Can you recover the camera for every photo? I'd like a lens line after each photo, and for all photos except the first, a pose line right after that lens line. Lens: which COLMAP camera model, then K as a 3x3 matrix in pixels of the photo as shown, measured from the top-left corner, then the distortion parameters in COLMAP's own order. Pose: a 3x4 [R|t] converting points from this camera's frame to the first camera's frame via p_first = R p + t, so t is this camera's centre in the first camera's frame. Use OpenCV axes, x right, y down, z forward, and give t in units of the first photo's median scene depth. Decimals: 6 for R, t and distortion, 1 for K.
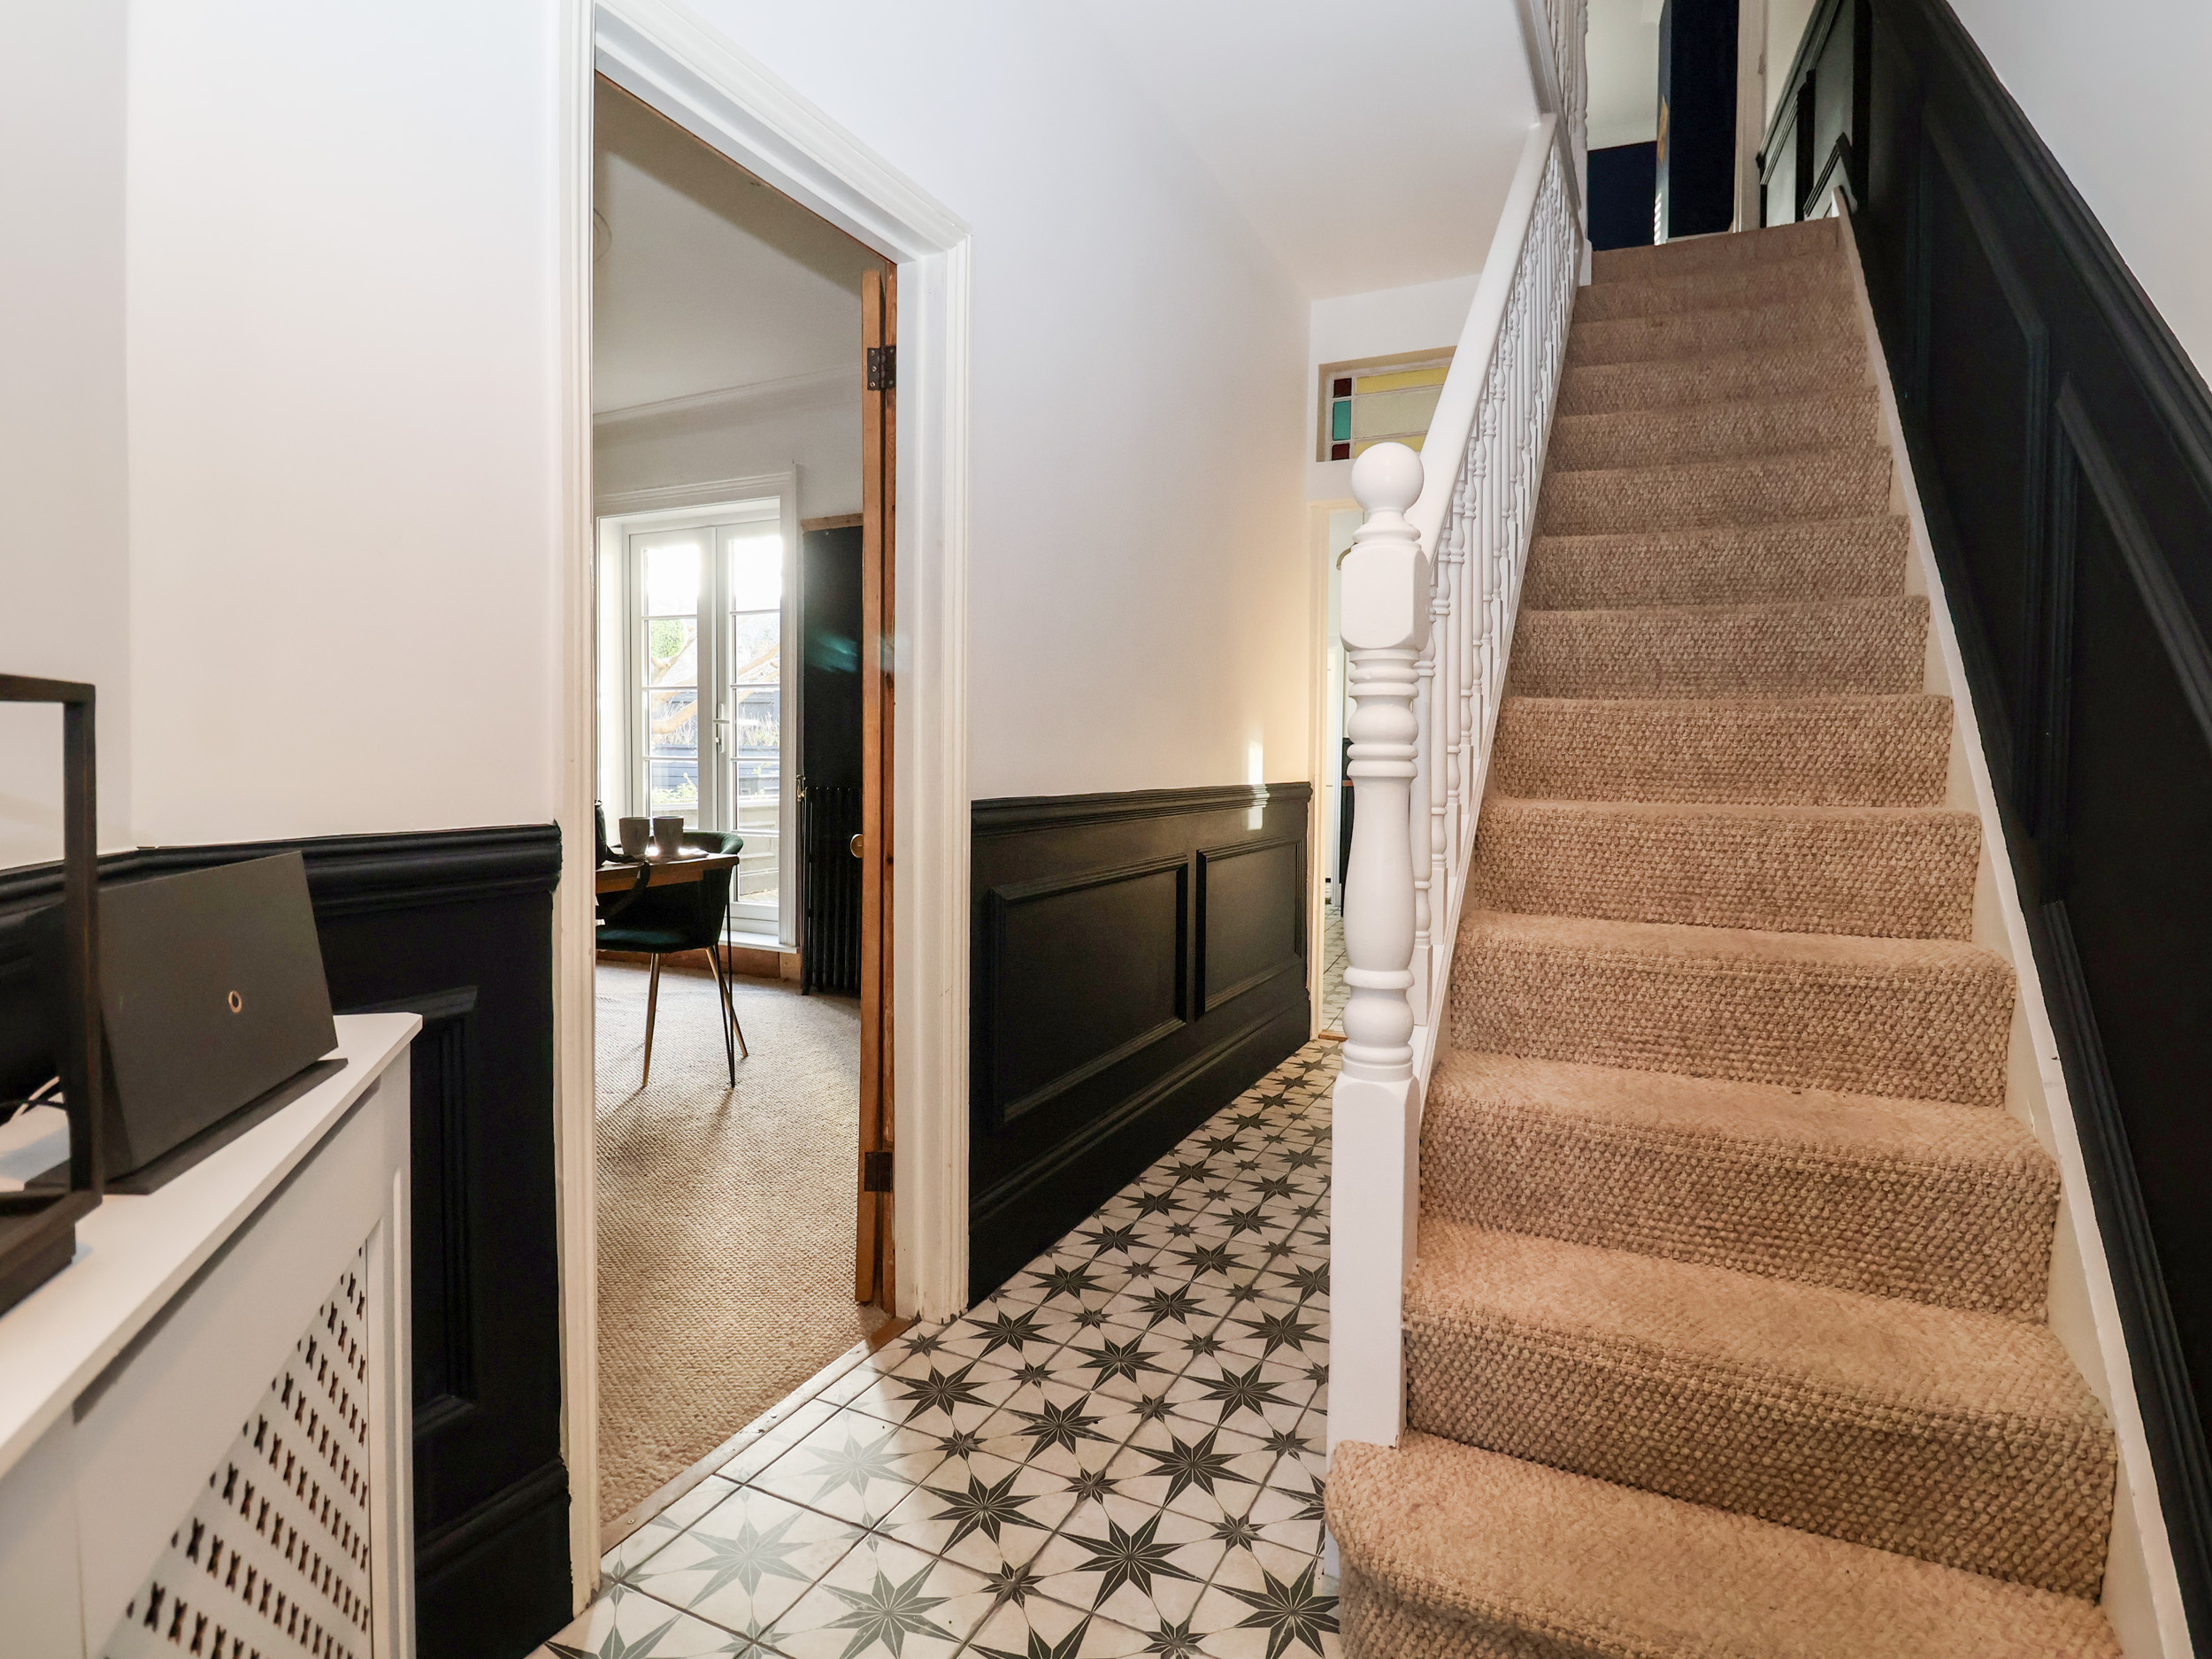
lens RADIAL K [[1181.4, 0, 1120.0], [0, 1181.4, 819.6], [0, 0, 1]] dist [-0.002593, -0.000335]
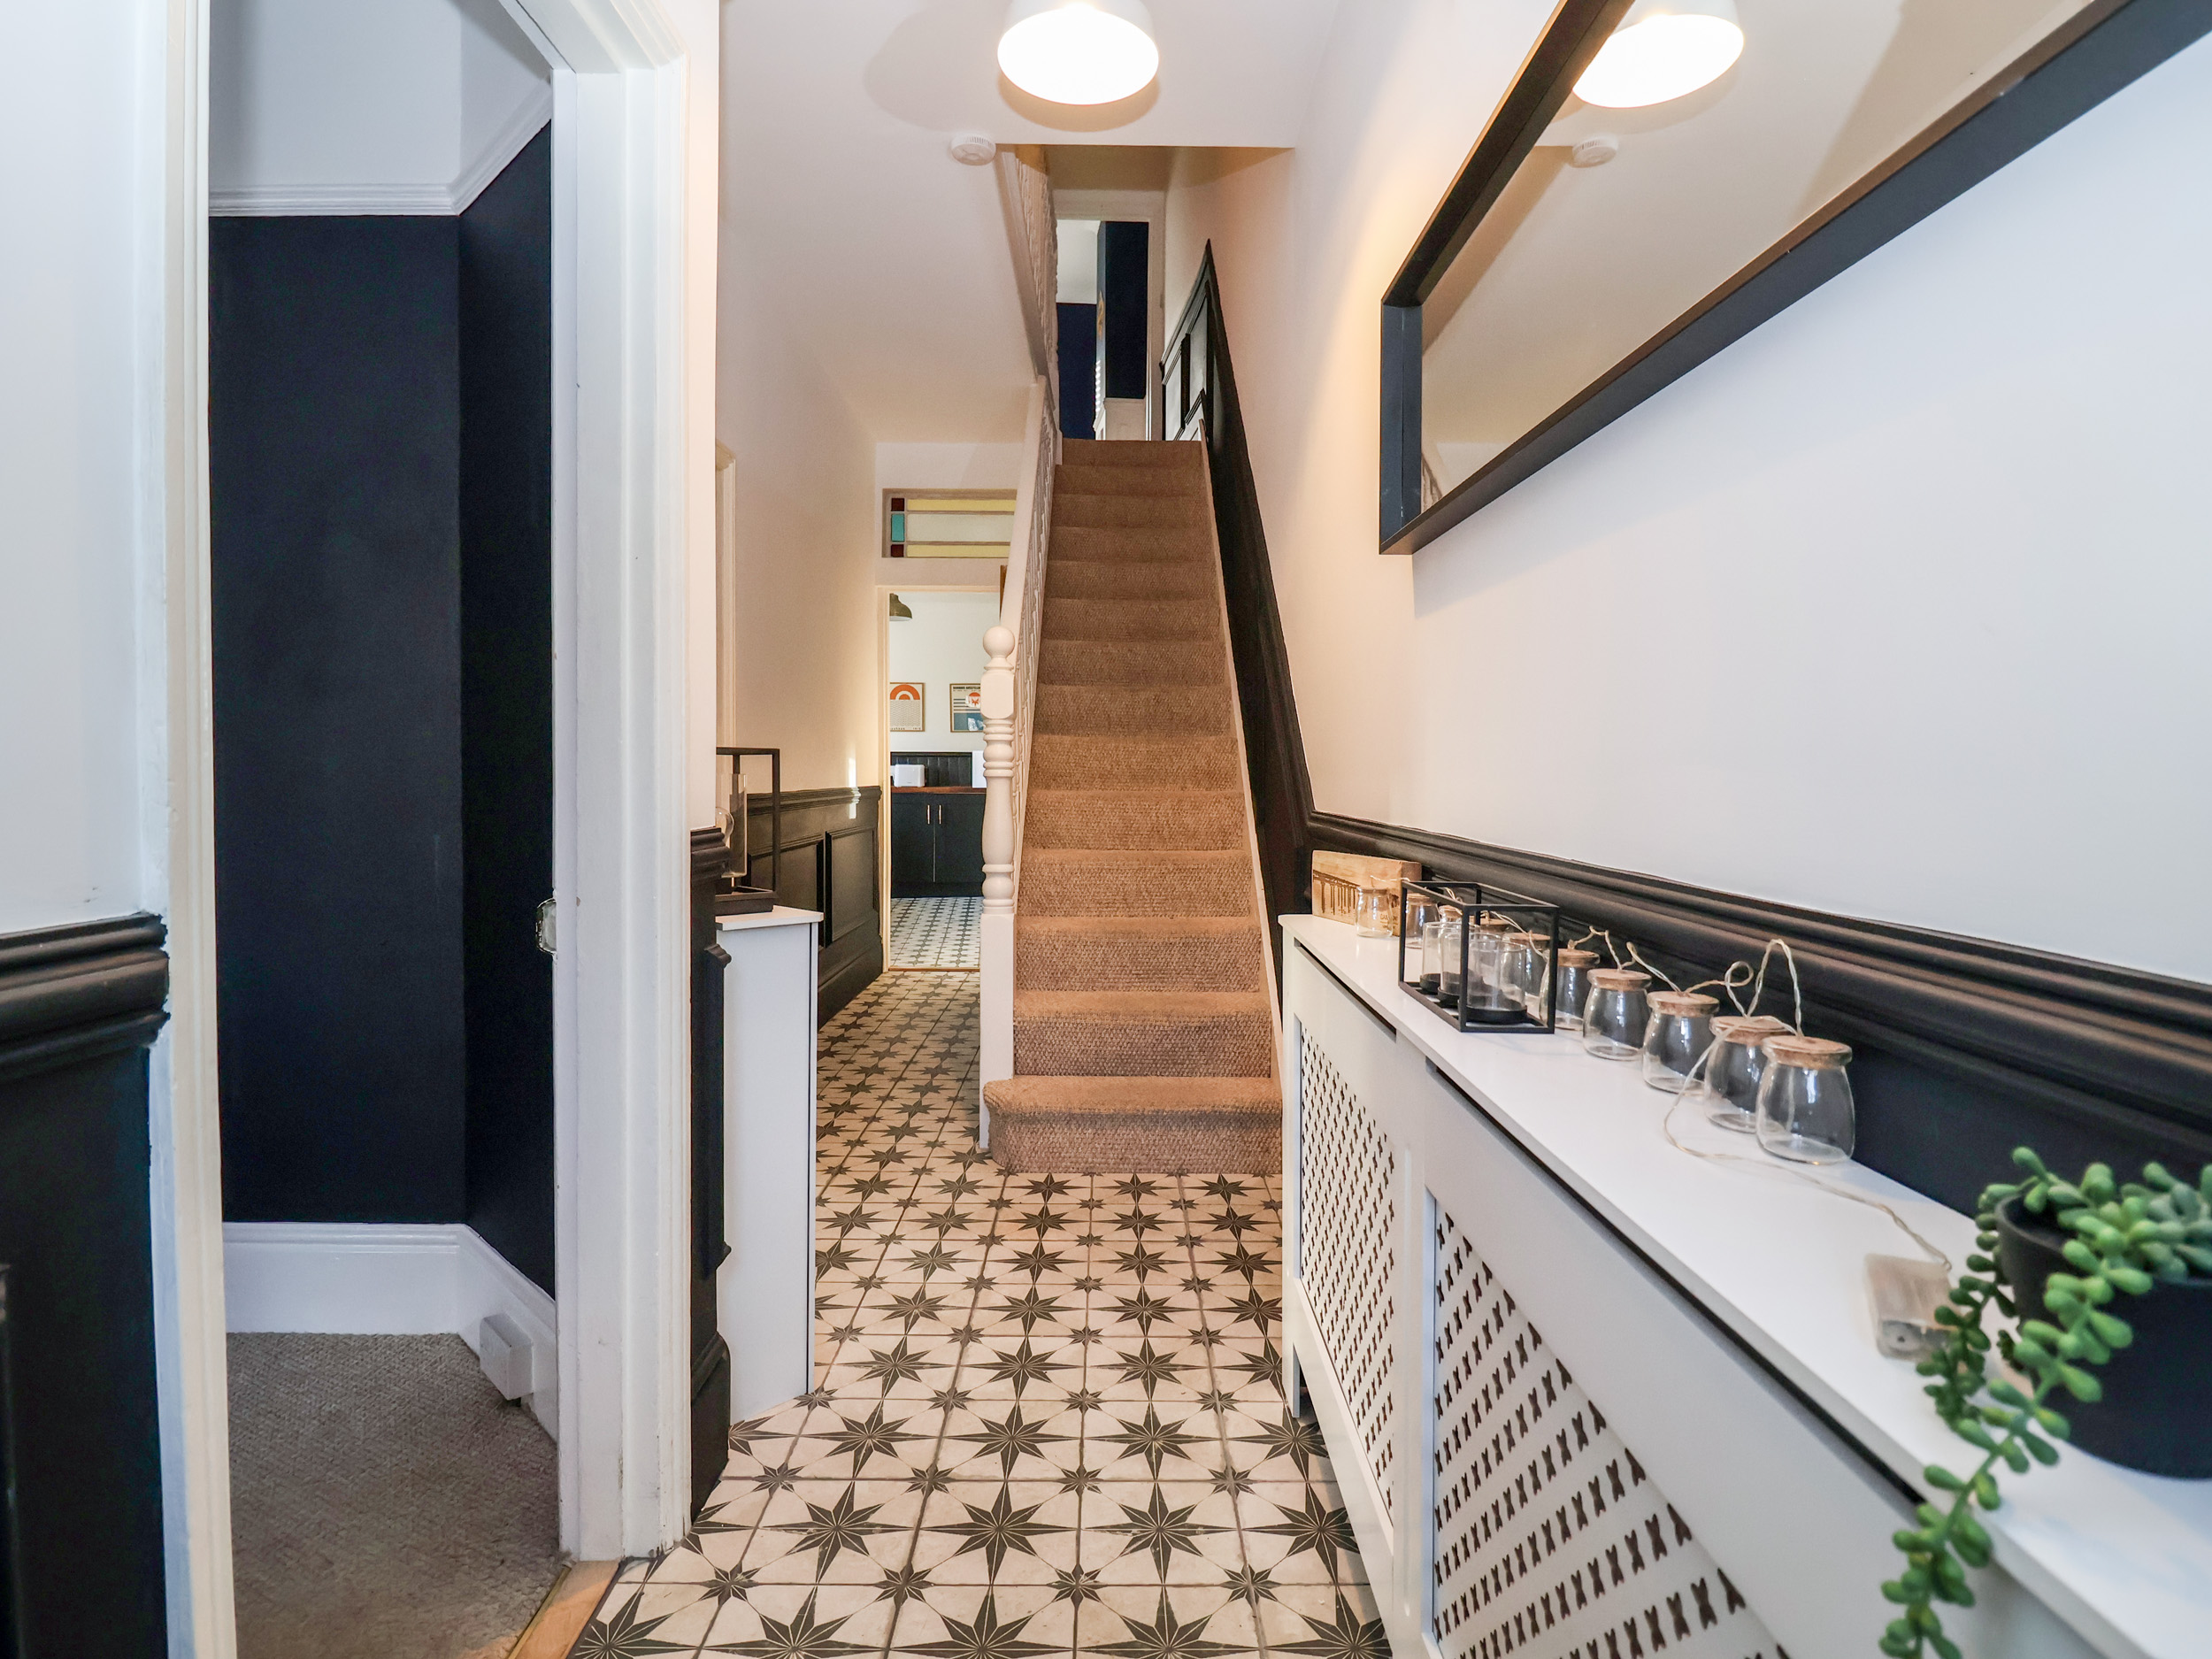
lens RADIAL K [[1181.4, 0, 1120.0], [0, 1181.4, 819.6], [0, 0, 1]] dist [-0.002593, -0.000335]
pose [[0.905321, -0.021268, 0.424196, -0.269715], [0.025239, 0.999674, -0.003744, 0.030994], [-0.423978, 0.014096, 0.905563, -0.579166]]
